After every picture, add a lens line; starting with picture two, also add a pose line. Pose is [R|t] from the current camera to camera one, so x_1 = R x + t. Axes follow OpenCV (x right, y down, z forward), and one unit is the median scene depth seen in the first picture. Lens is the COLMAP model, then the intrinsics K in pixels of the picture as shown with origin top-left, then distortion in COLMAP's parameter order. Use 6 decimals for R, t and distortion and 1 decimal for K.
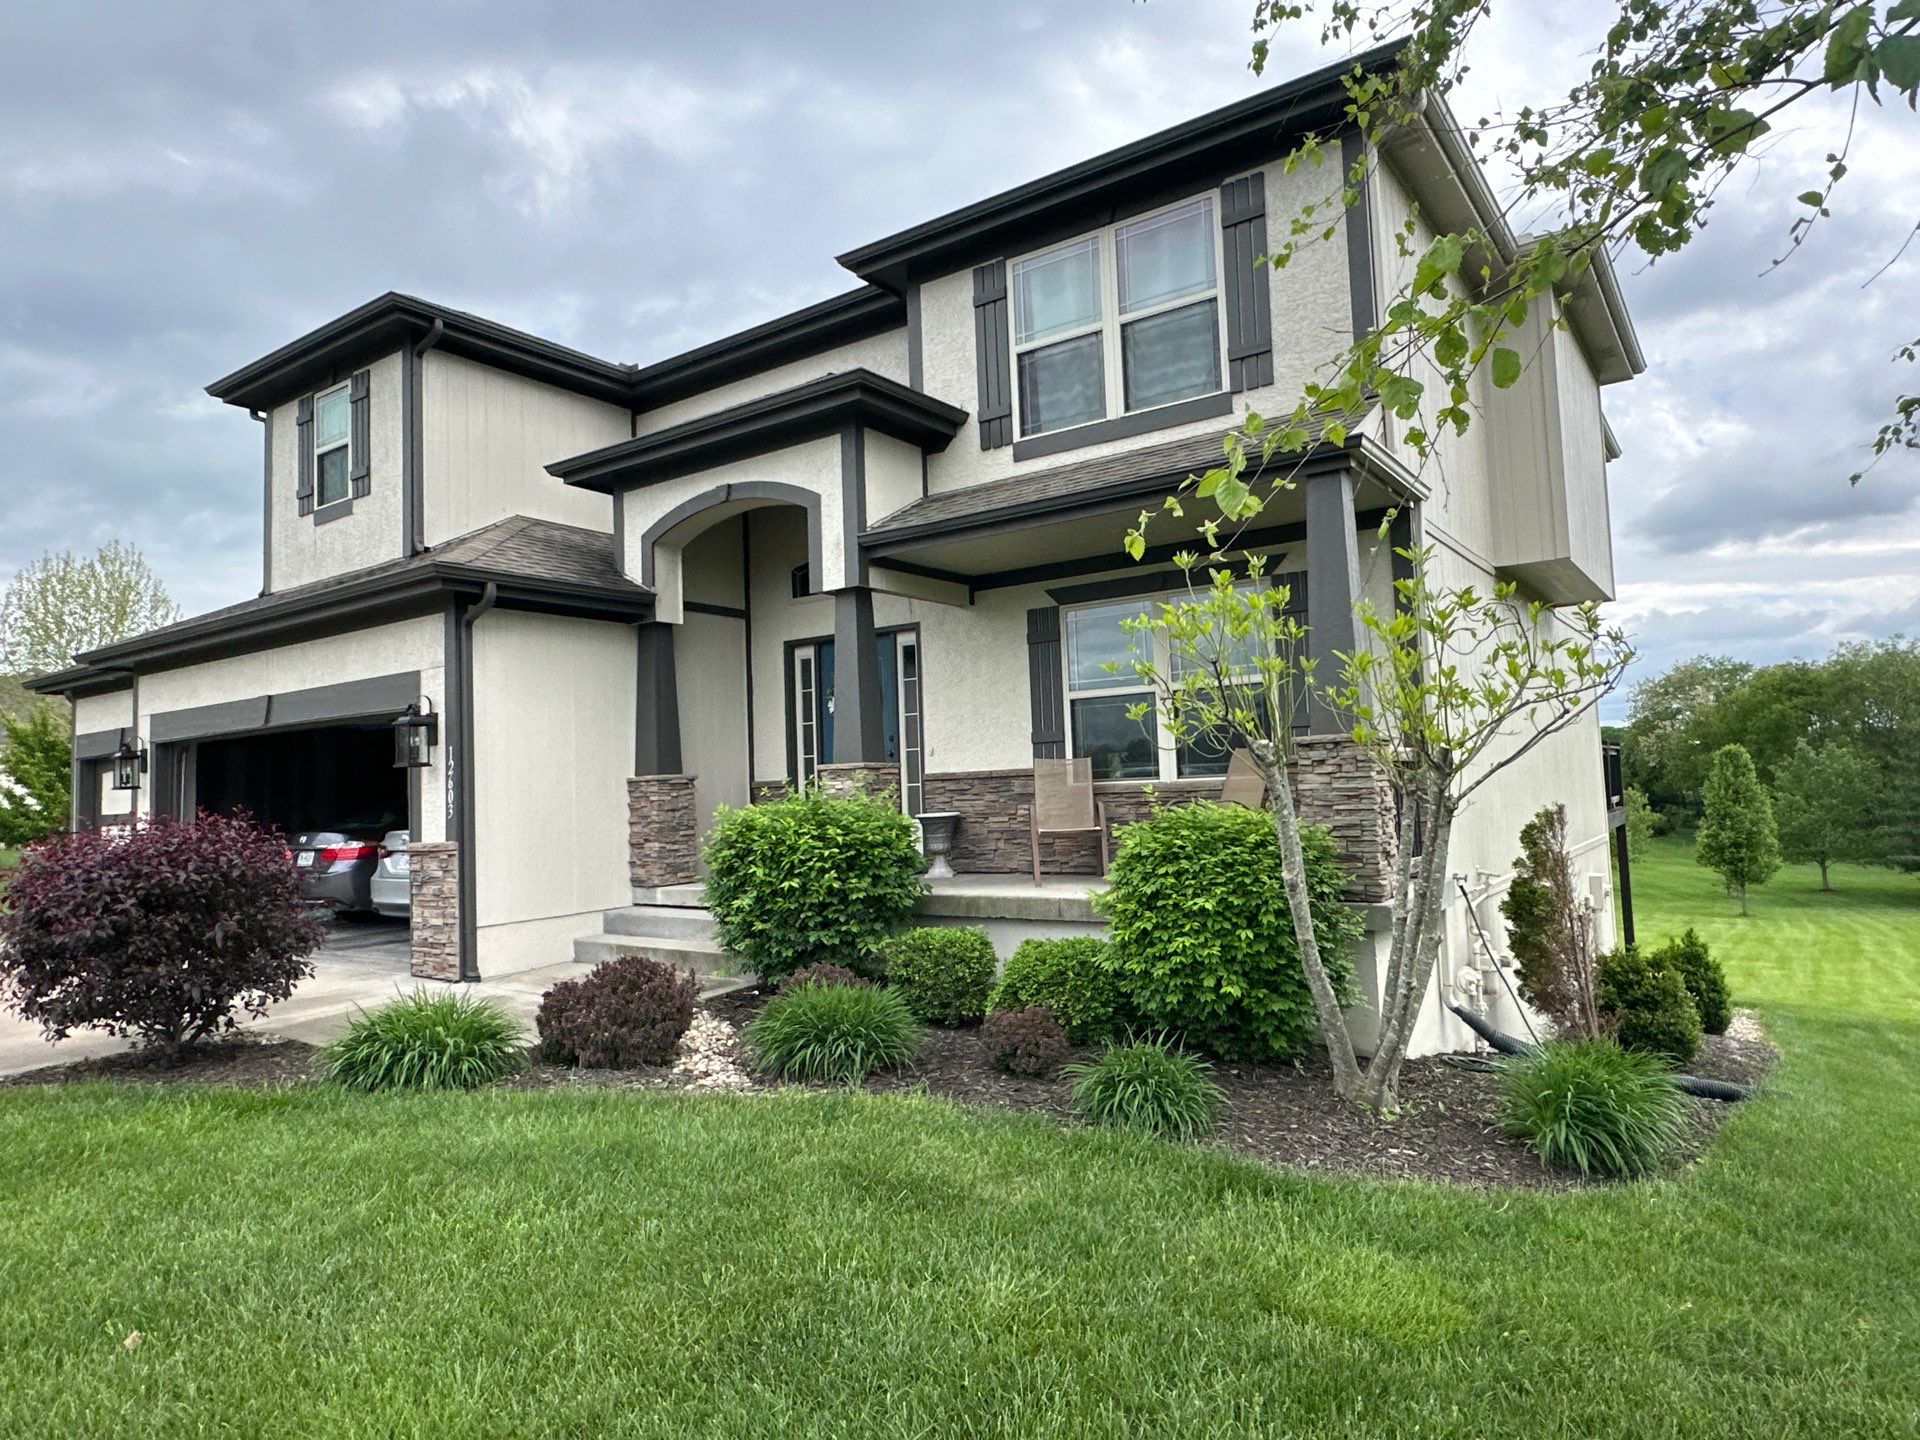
lens RADIAL K [[1152.8, 0, 960.0], [0, 1152.8, 720.0], [0, 0, 1]] dist [0.001916, -0.000086]
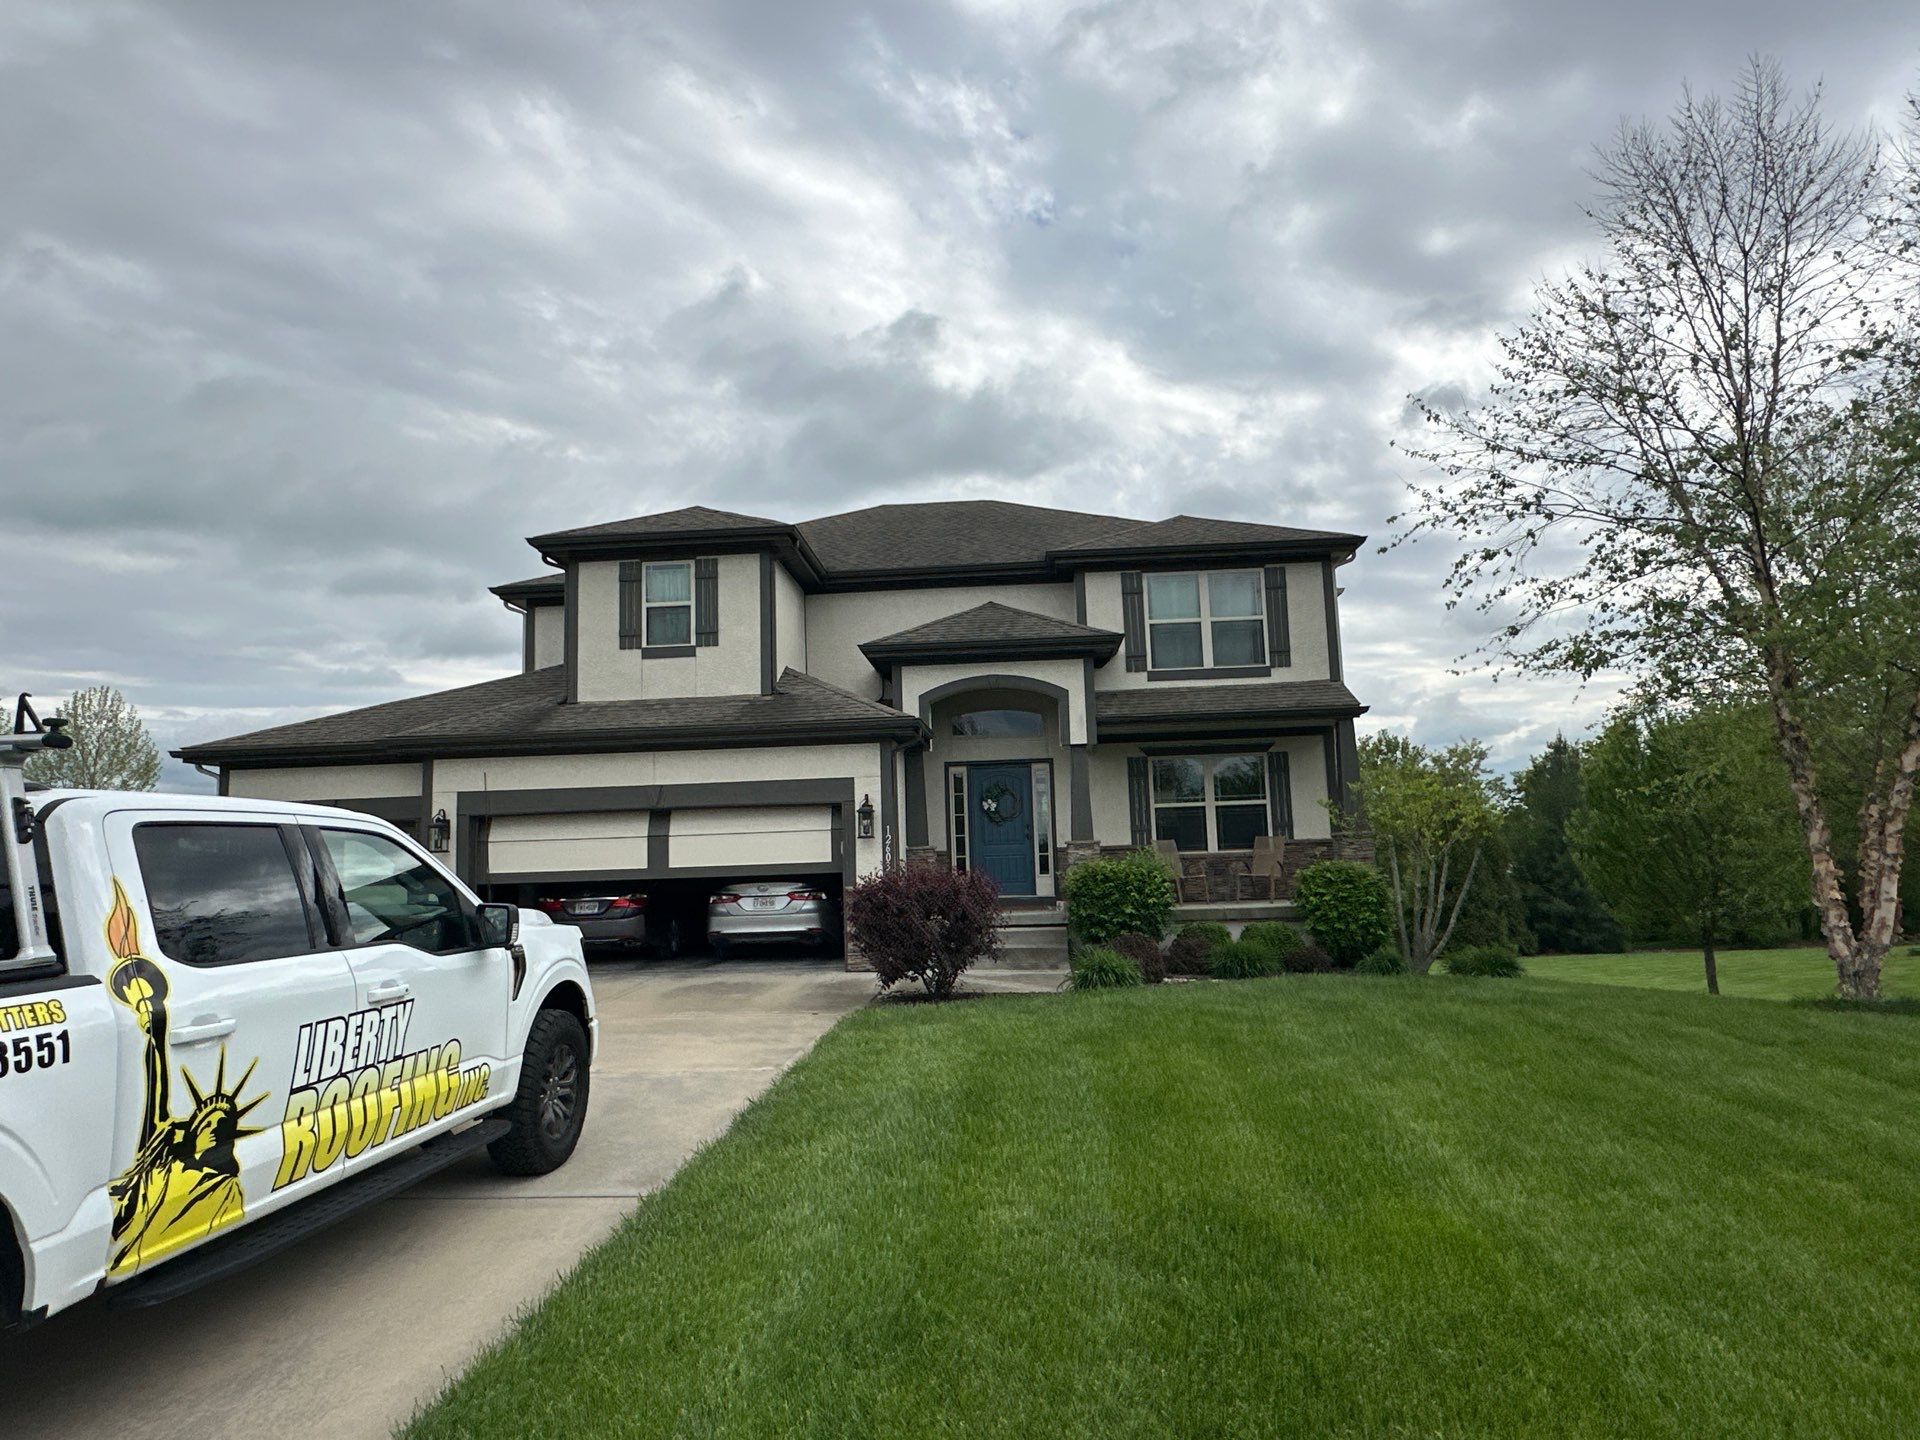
lens RADIAL K [[1152.8, 0, 960.0], [0, 1152.8, 720.0], [0, 0, 1]] dist [0.001916, -0.000086]
pose [[0.859295, 0.071664, 0.506435, -1.161651], [-0.034136, 0.995964, -0.083015, 0.006222], [-0.510340, 0.054046, 0.858273, -0.452828]]
